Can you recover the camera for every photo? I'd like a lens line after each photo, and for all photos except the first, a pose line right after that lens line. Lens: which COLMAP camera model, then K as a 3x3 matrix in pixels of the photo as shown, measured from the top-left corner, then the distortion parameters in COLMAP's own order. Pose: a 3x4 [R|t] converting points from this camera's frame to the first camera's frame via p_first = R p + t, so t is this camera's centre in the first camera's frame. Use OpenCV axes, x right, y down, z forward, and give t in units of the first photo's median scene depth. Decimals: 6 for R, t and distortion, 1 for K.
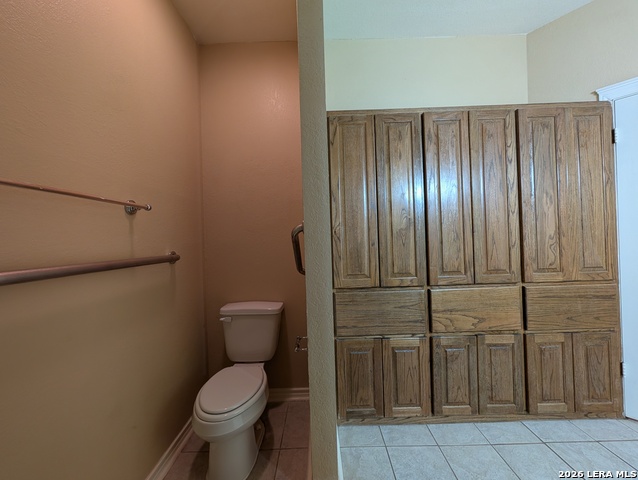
lens RADIAL K [[241.1, 0, 320.5], [0, 241.1, 241.0], [0, 0, 1]] dist [0.000200, -0.000005]
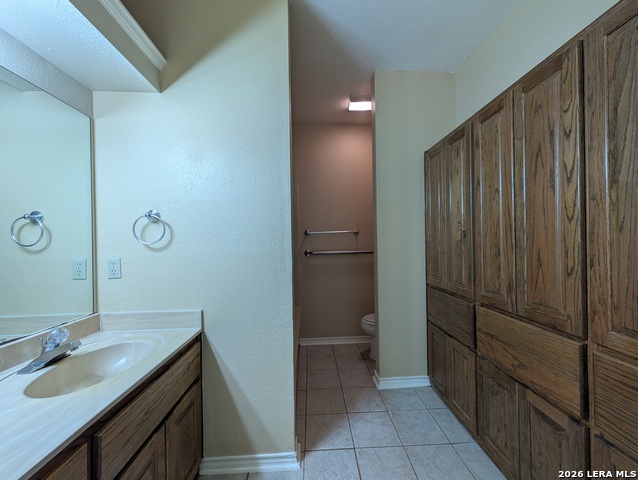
lens RADIAL K [[241.1, 0, 320.5], [0, 241.1, 241.0], [0, 0, 1]] dist [0.000200, -0.000005]
pose [[0.047736, 0.029610, -0.998421, 1.372677], [0.014347, 0.999437, 0.030326, -0.090171], [0.998757, -0.015772, 0.047284, 0.345325]]
